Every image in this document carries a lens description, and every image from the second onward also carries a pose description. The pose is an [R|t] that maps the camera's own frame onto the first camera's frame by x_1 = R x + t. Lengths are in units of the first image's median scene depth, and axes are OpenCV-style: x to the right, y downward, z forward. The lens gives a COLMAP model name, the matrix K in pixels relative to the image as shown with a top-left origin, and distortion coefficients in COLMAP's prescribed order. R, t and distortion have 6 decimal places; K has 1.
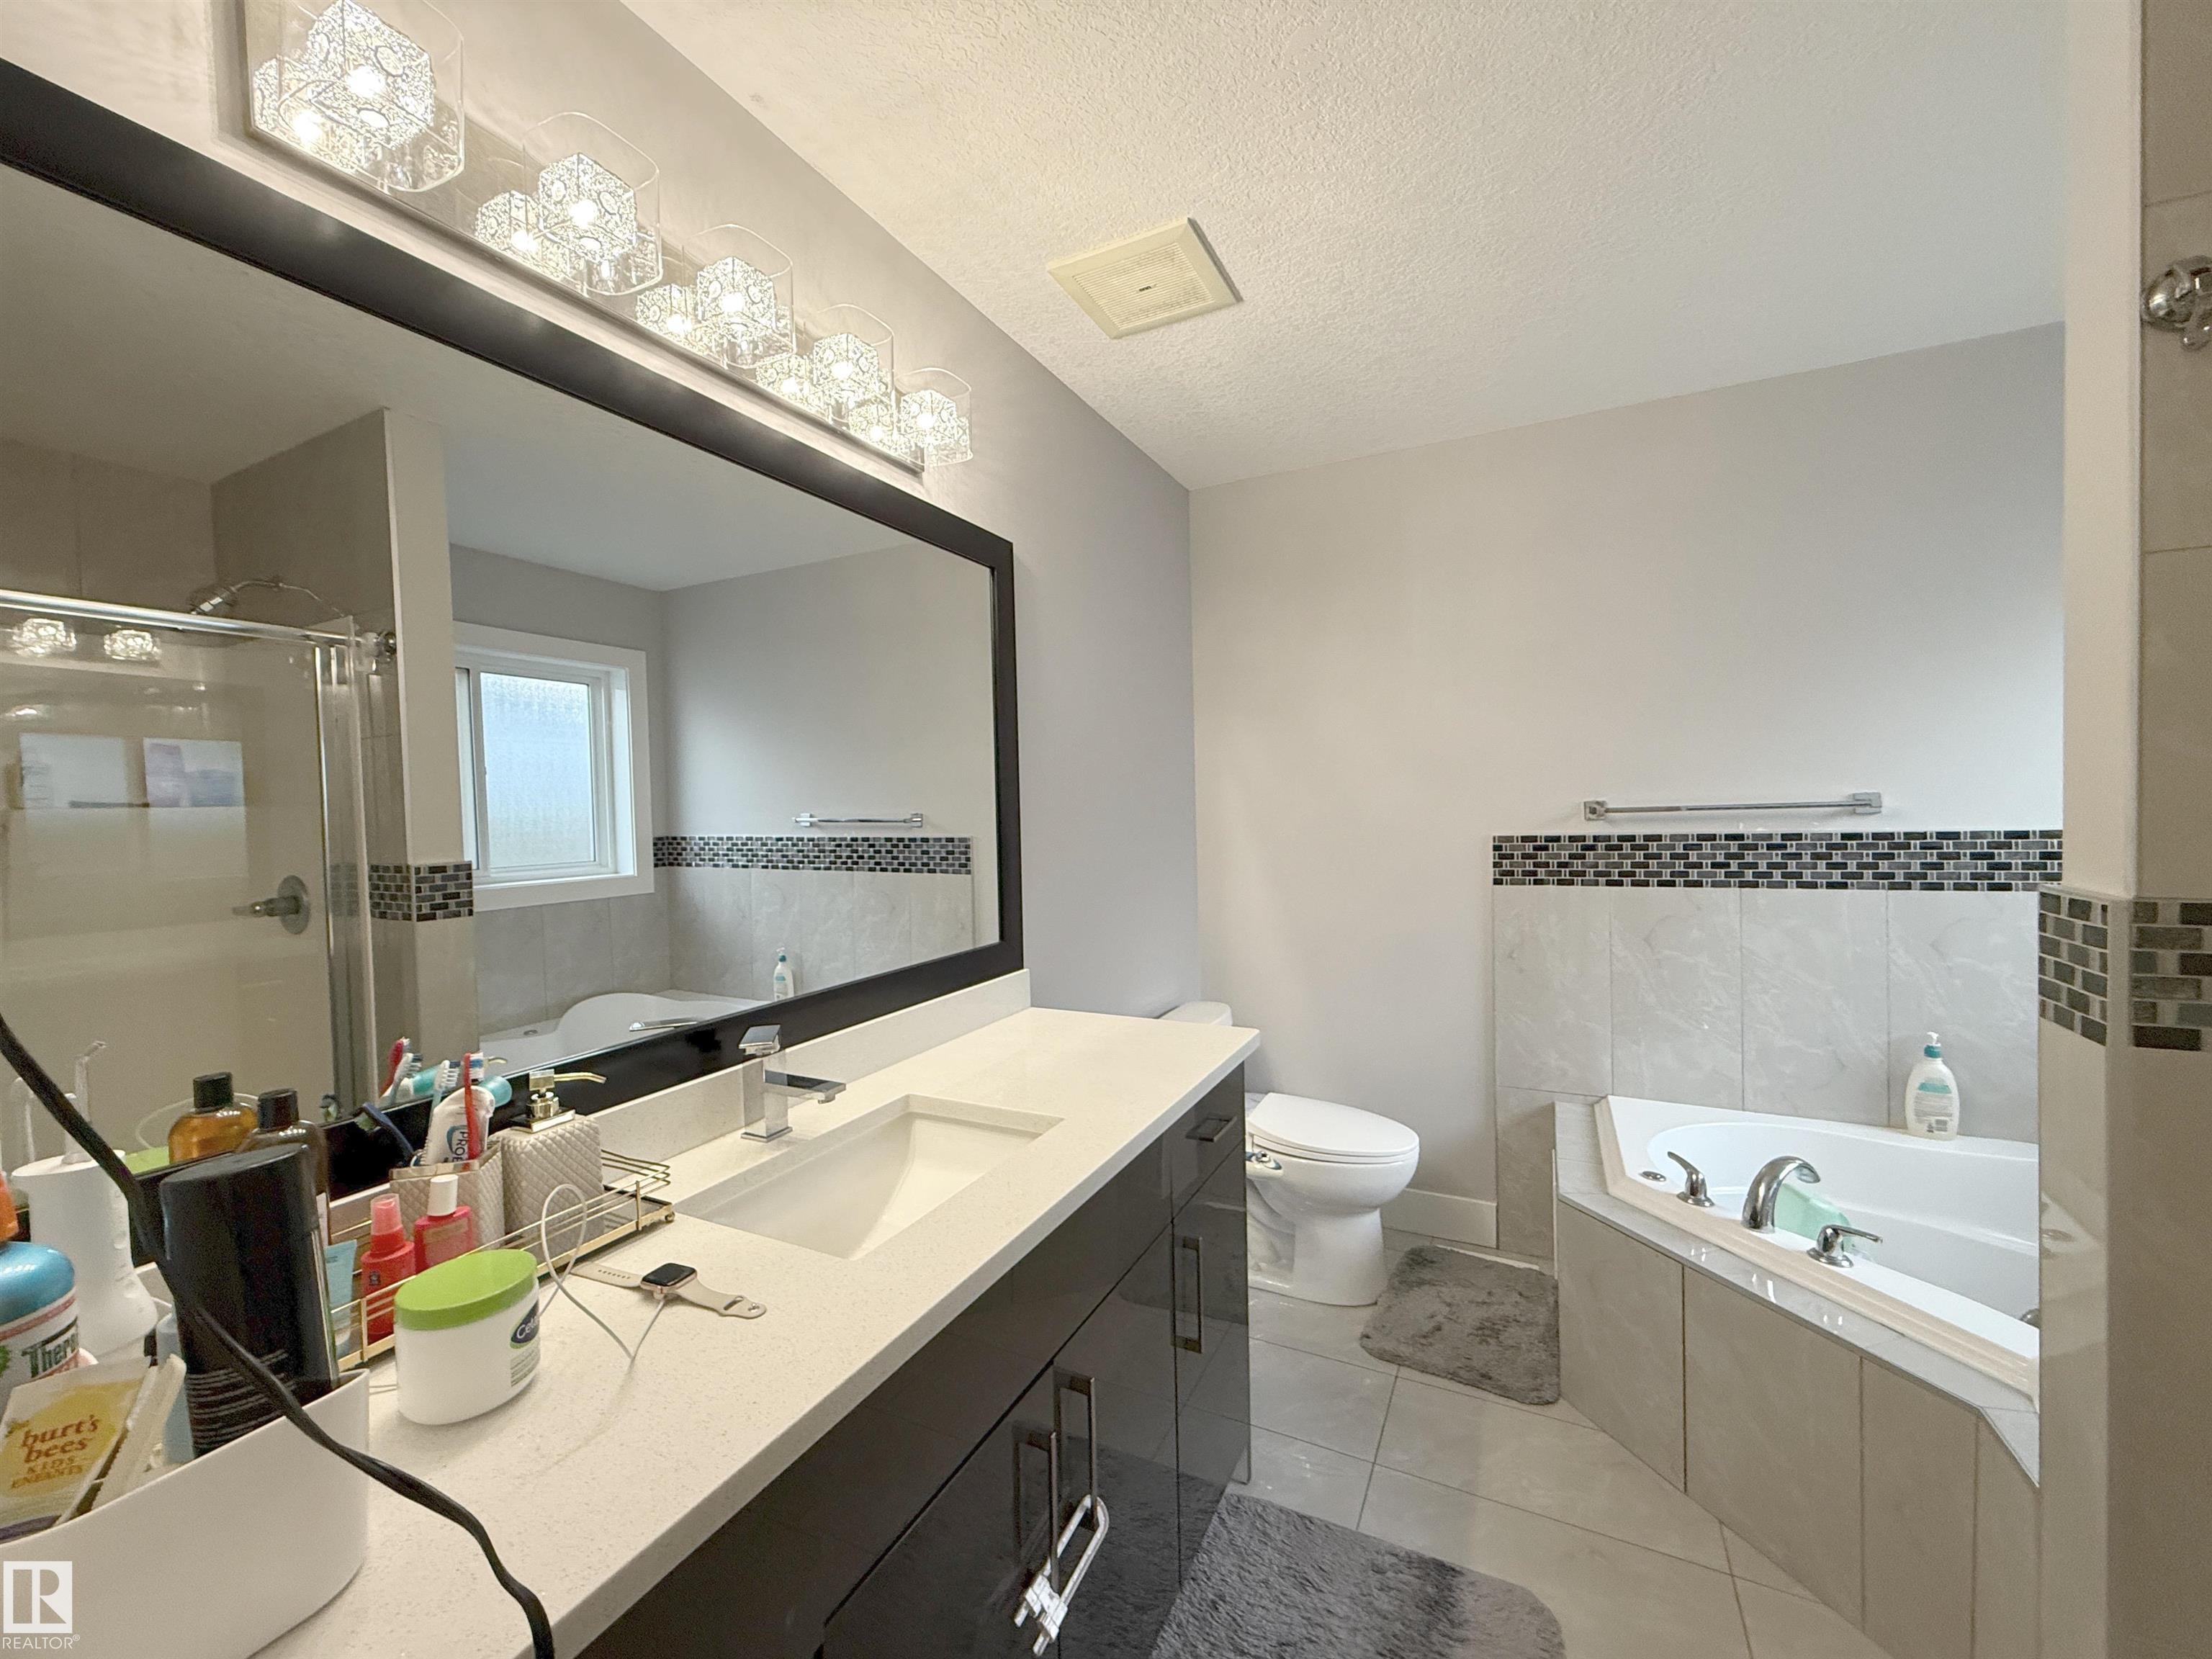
lens RADIAL K [[877.9, 0, 1100.8], [0, 877.9, 828.3], [0, 0, 1]] dist [0.001538, -0.000295]
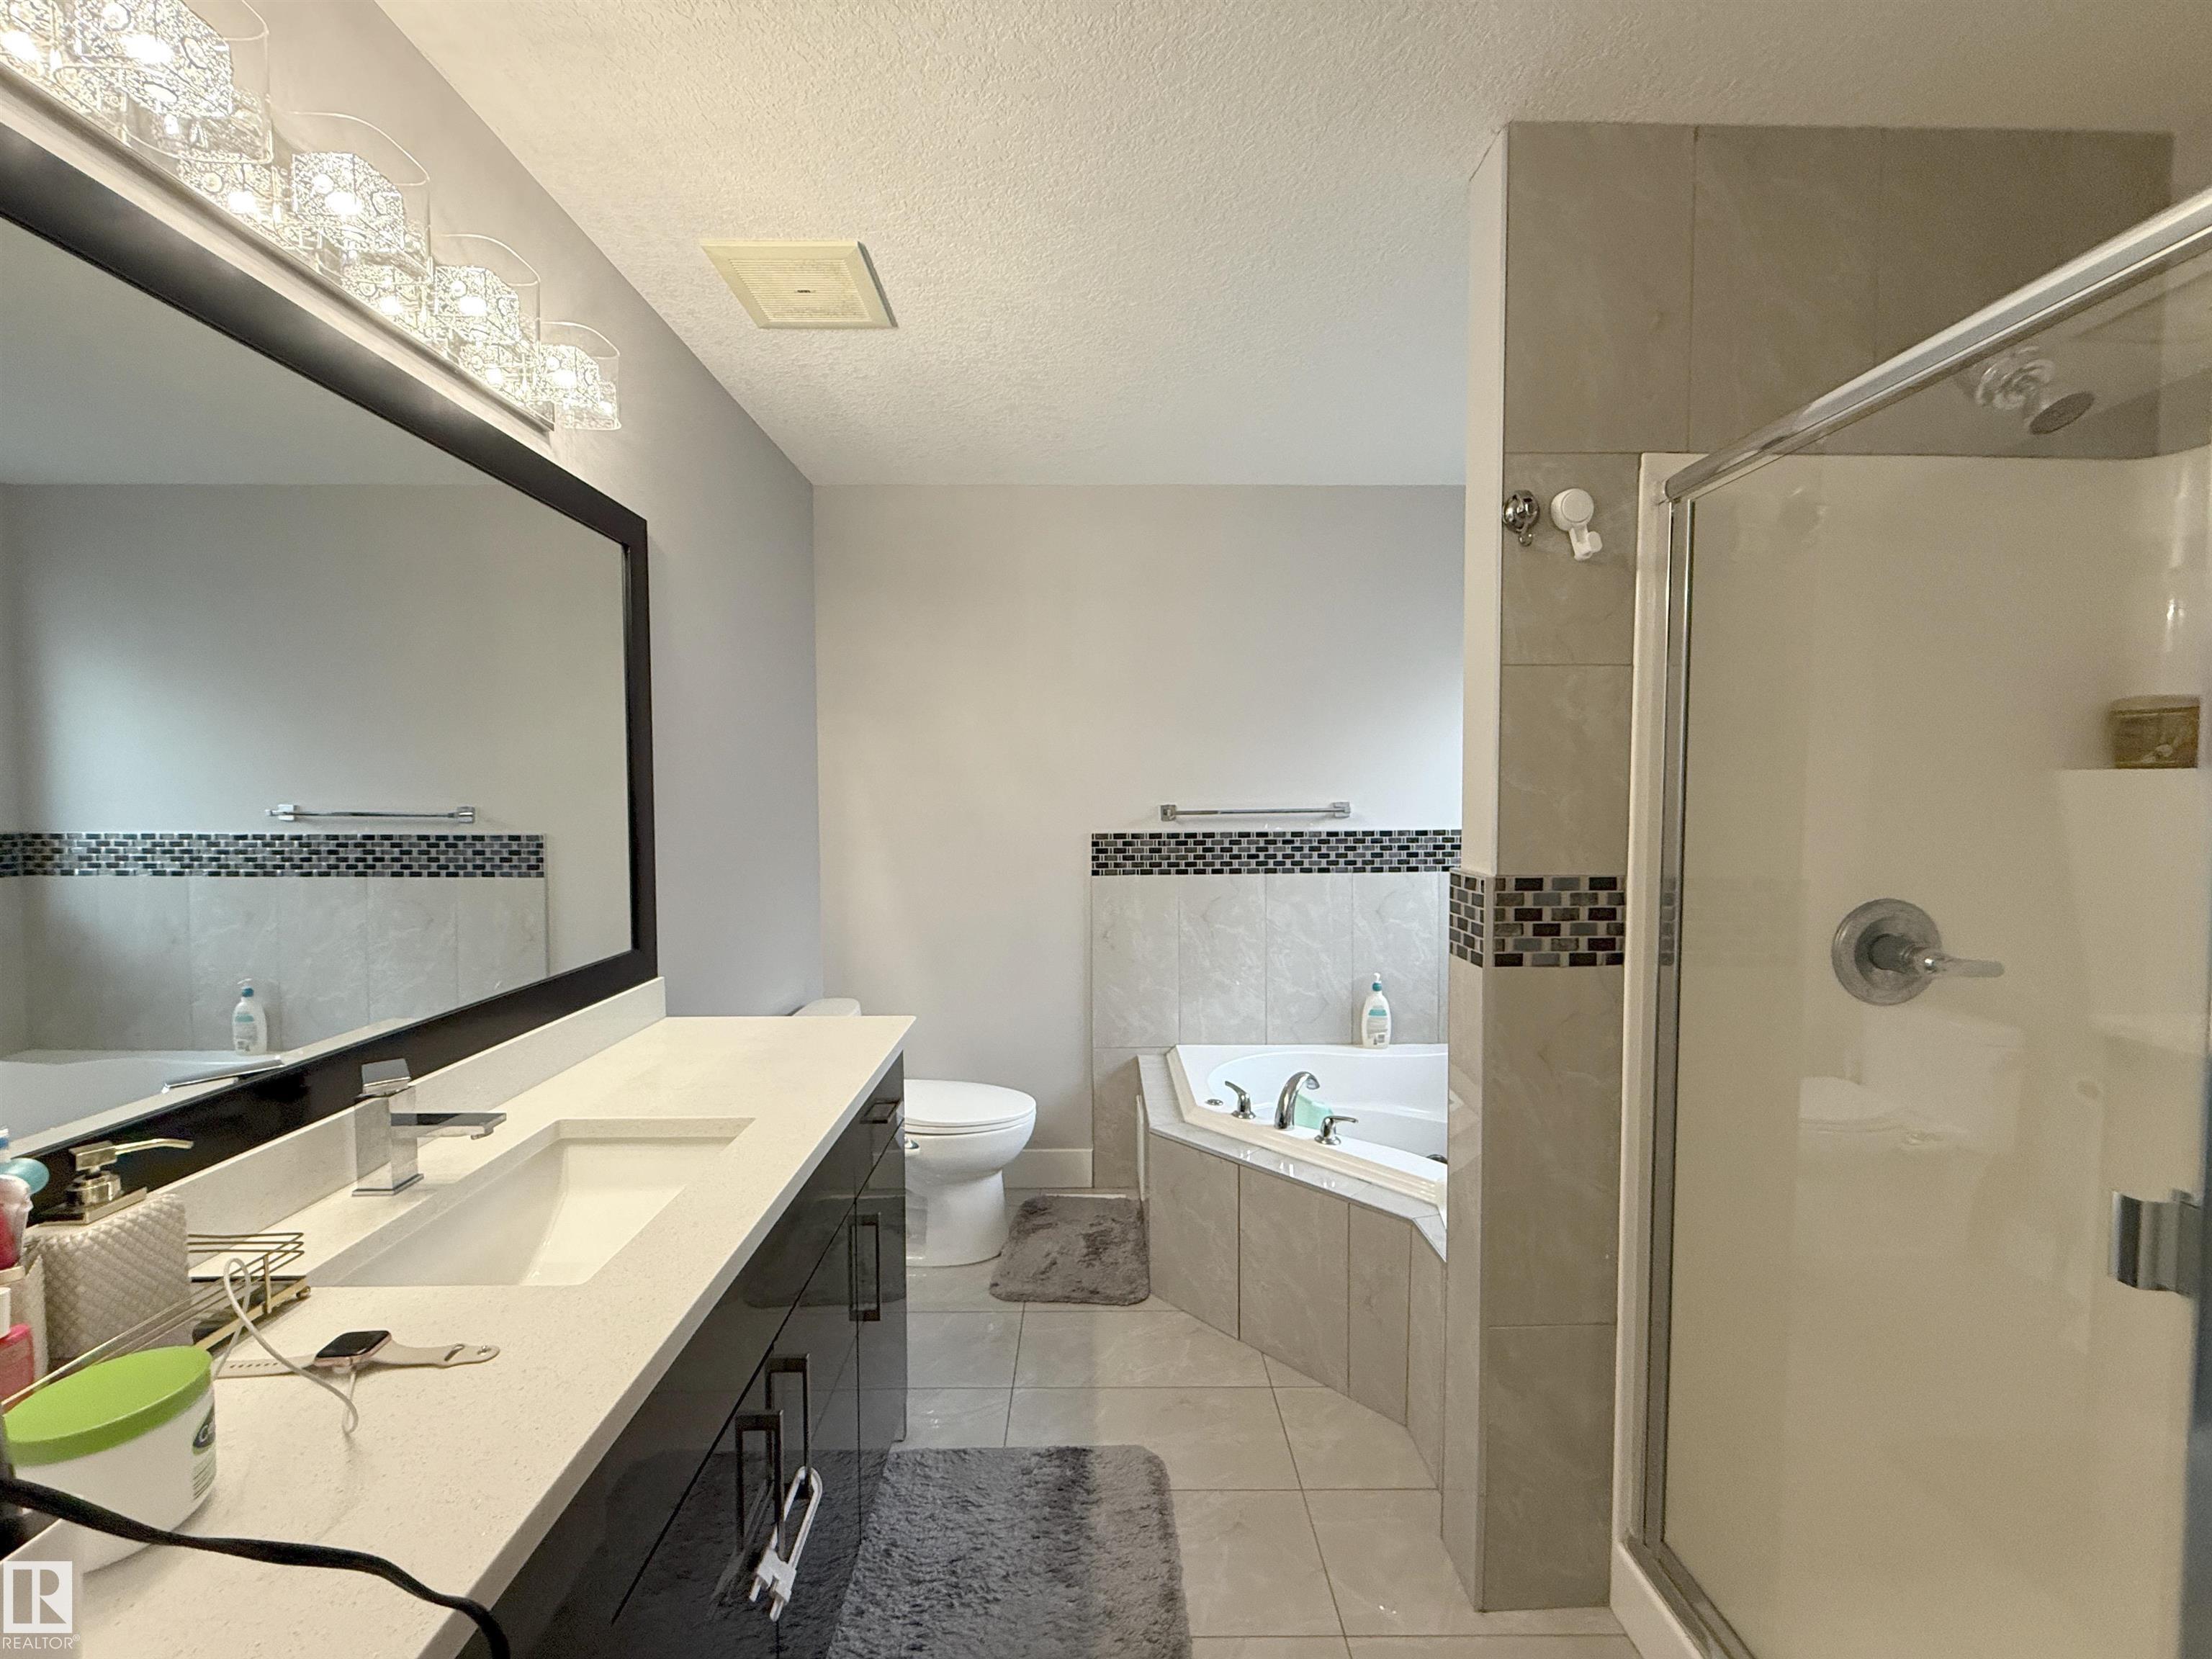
lens RADIAL K [[877.5, 0, 1100.1], [0, 877.5, 828.9], [0, 0, 1]] dist [0.000285, -0.000037]
pose [[0.889450, 0.001297, 0.457030, -0.098870], [-0.004619, 0.999970, 0.006152, -0.006235], [-0.457009, -0.007583, 0.889430, -0.049460]]
